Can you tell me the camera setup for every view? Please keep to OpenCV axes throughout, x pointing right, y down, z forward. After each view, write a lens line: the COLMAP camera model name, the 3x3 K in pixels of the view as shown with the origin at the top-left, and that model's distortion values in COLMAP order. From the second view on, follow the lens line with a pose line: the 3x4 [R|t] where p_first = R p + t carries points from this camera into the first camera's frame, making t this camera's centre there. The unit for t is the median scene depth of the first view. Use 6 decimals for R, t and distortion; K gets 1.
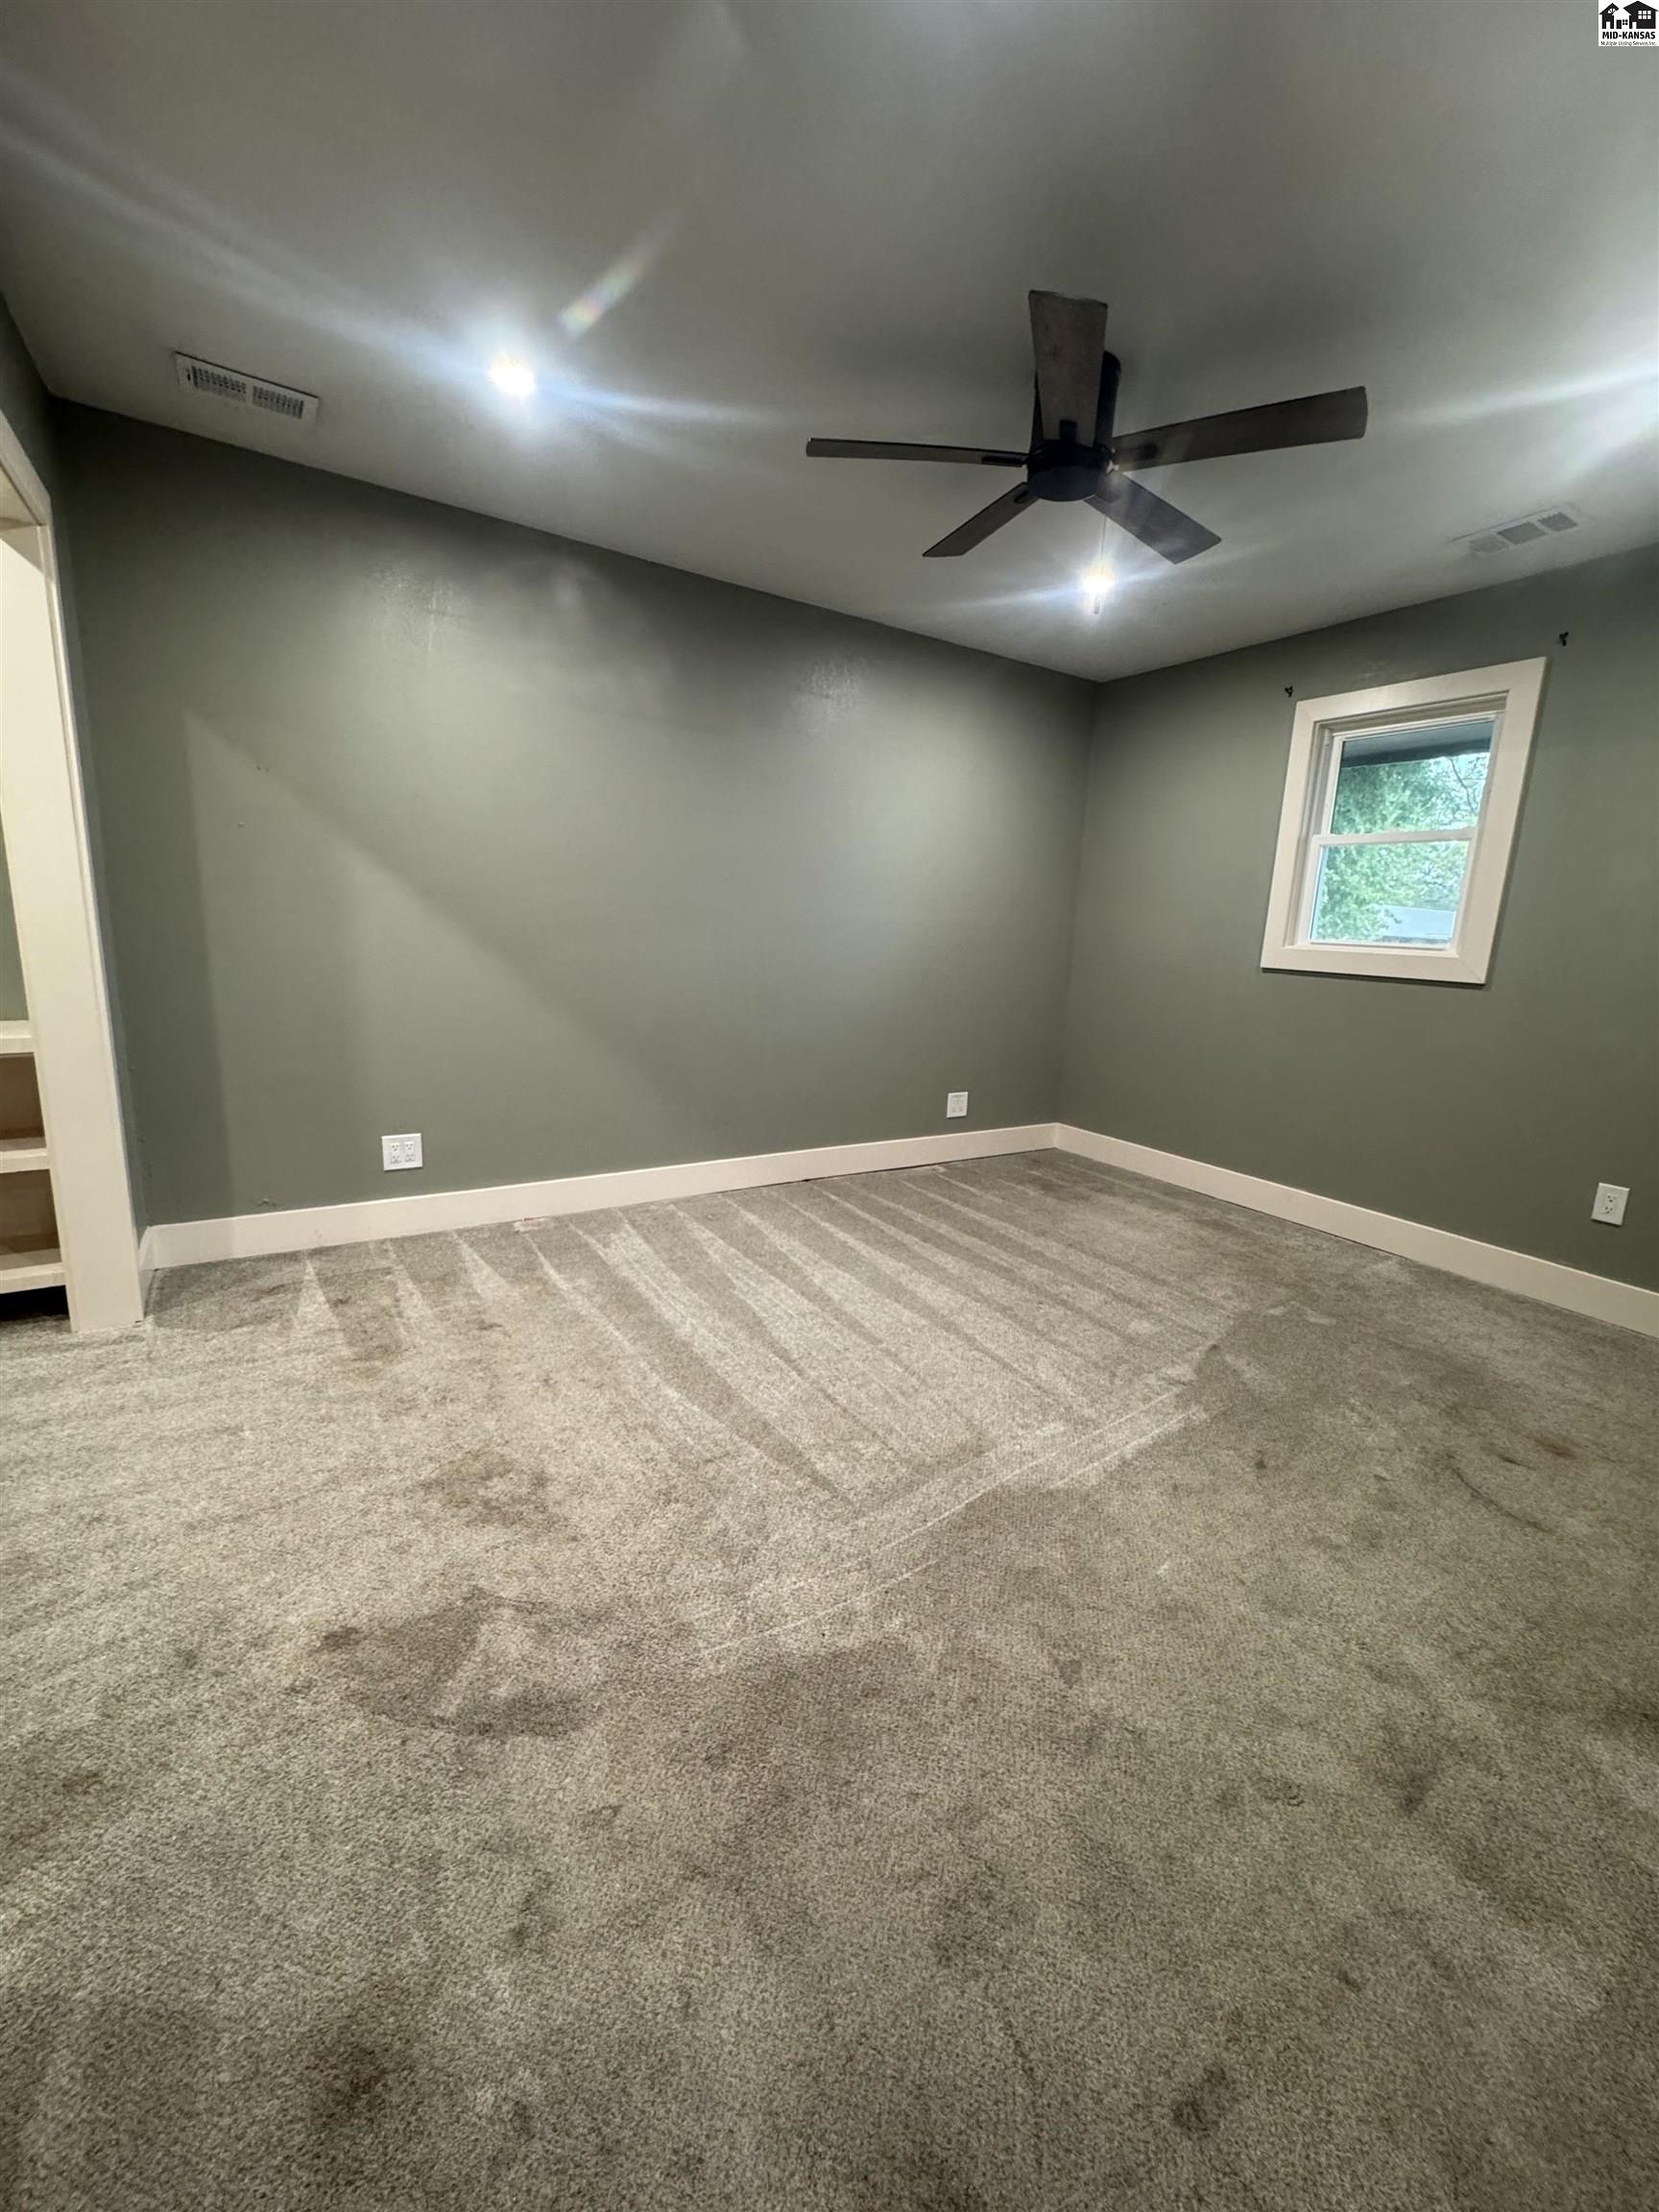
lens RADIAL K [[885.1, 0, 832.0], [0, 885.1, 1102.1], [0, 0, 1]] dist [-0.004051, 0.000246]
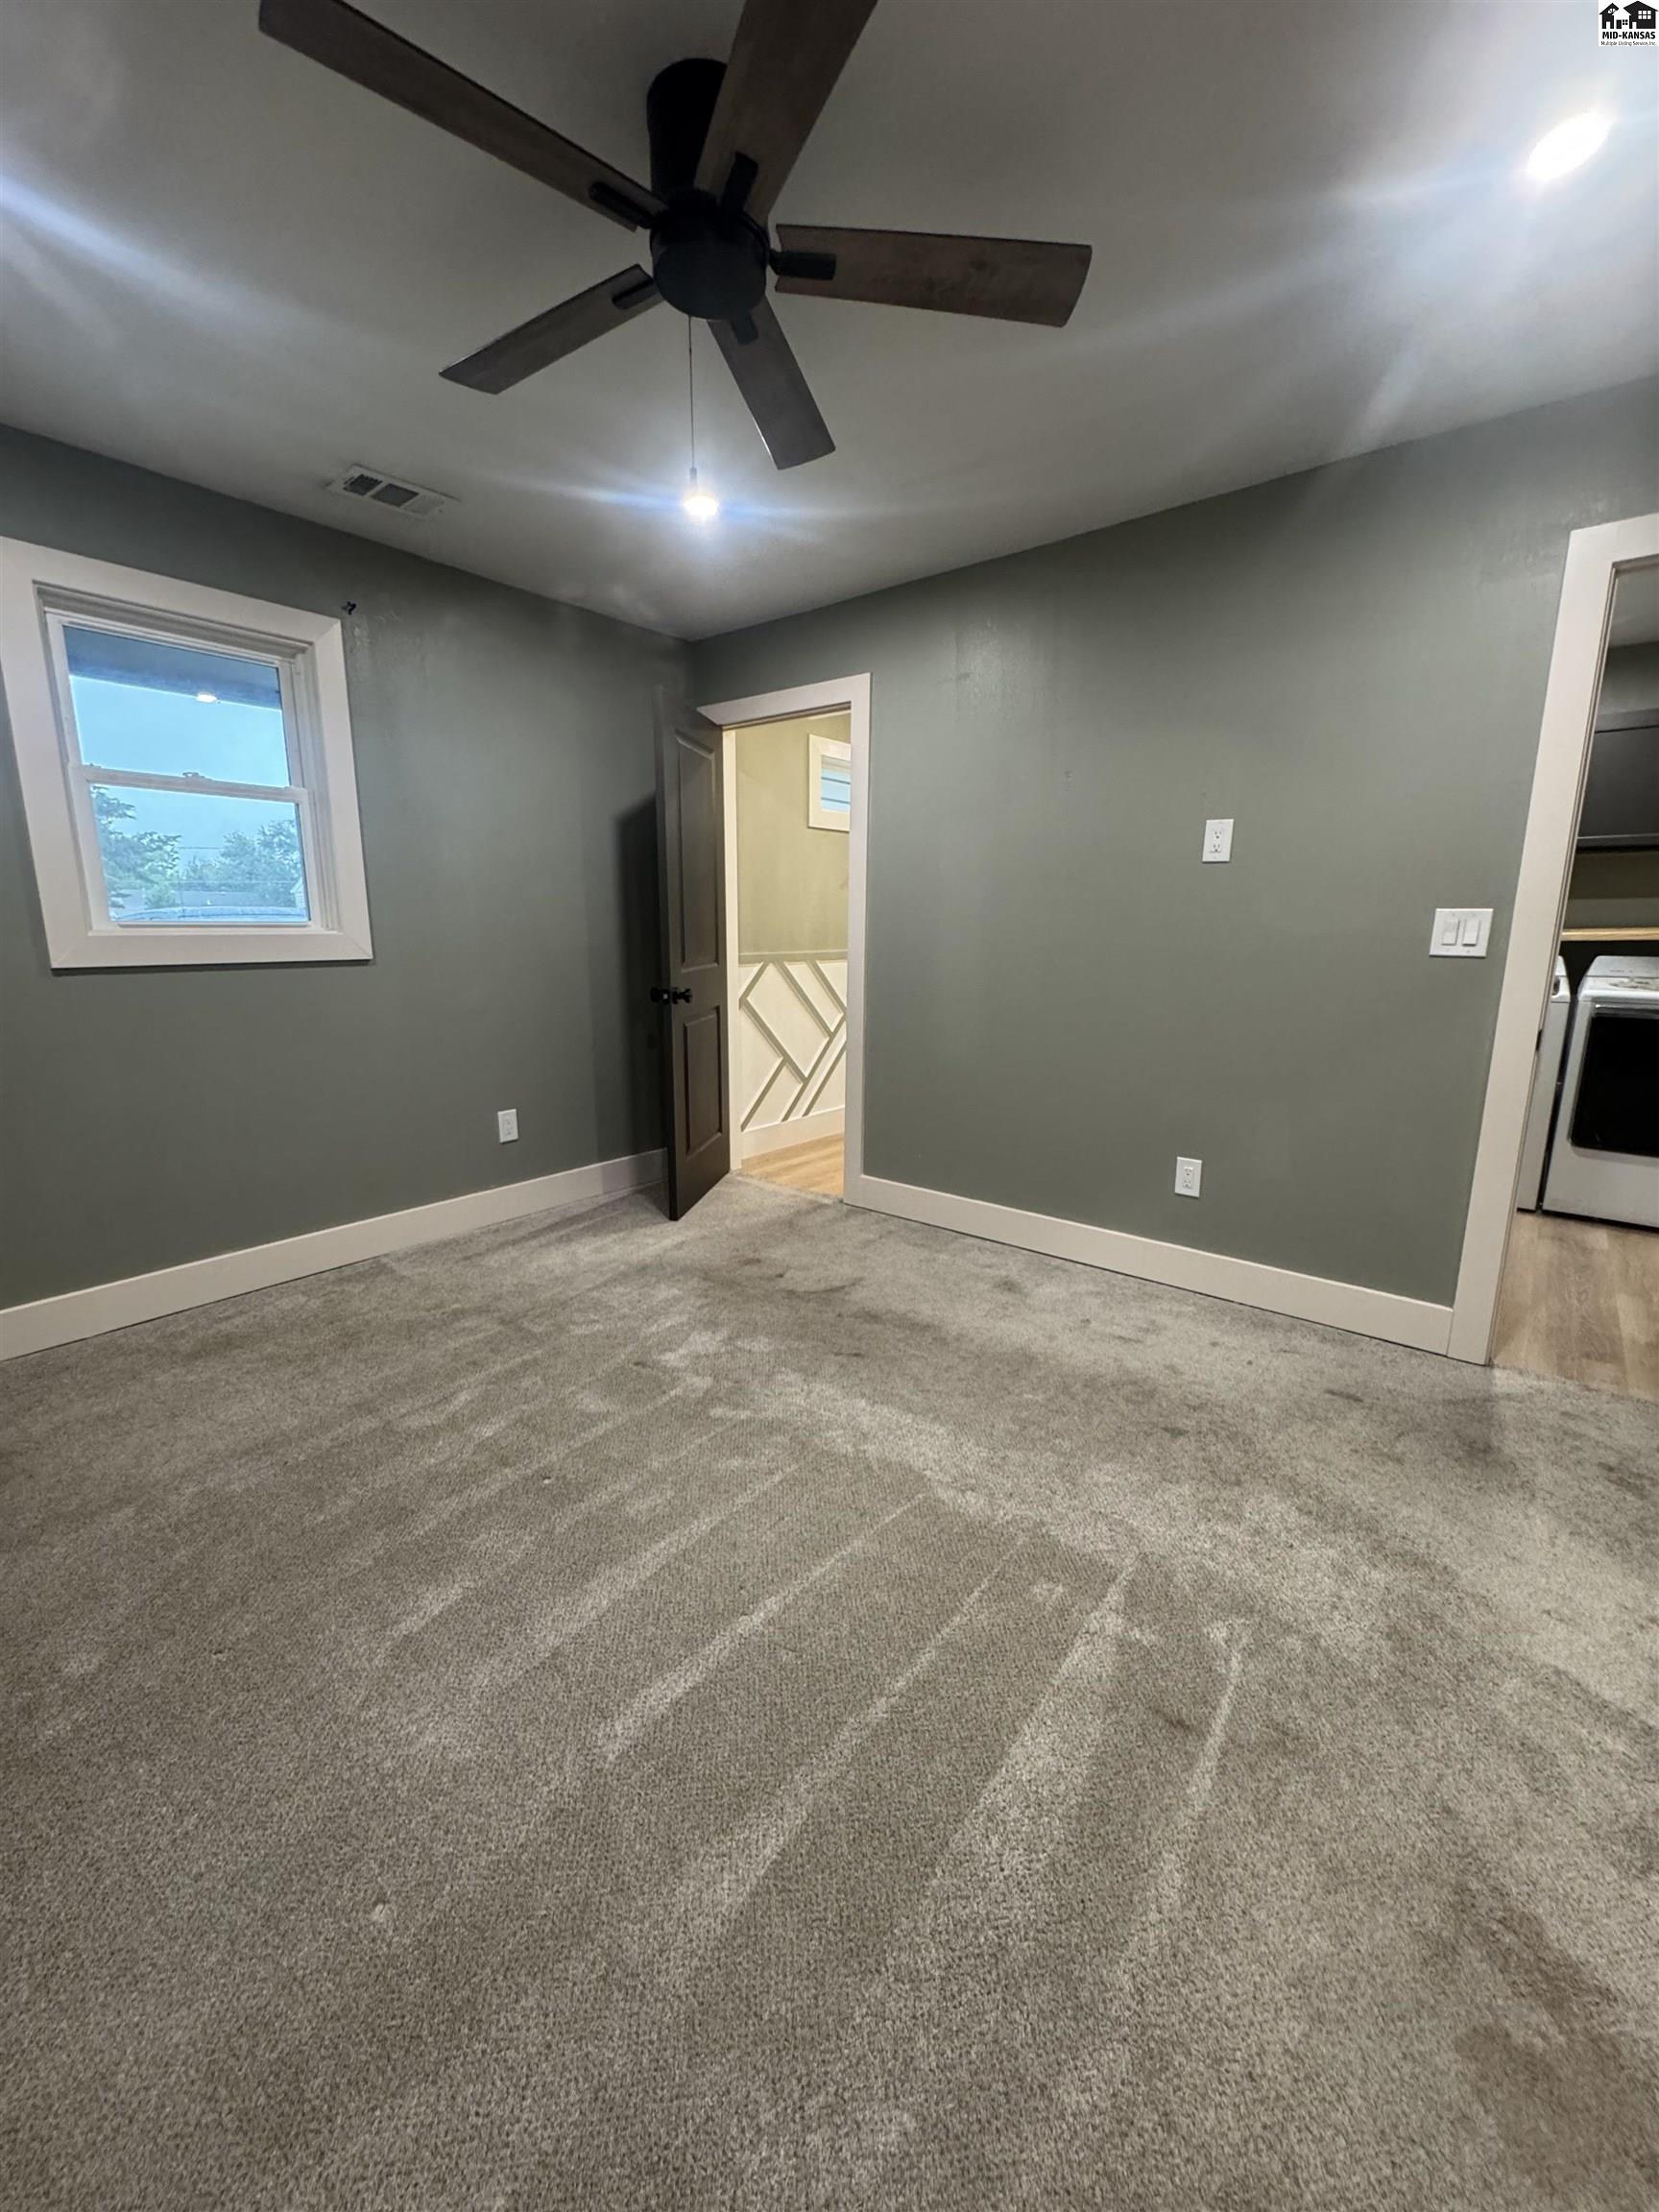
lens RADIAL K [[885.1, 0, 832.8], [0, 885.1, 1104.9], [0, 0, 1]] dist [-0.004051, 0.000246]
pose [[-0.322543, -0.237237, 0.916343, -0.363845], [0.170905, 0.937576, 0.302891, -0.195496], [-0.930998, 0.254303, -0.261864, 0.839500]]
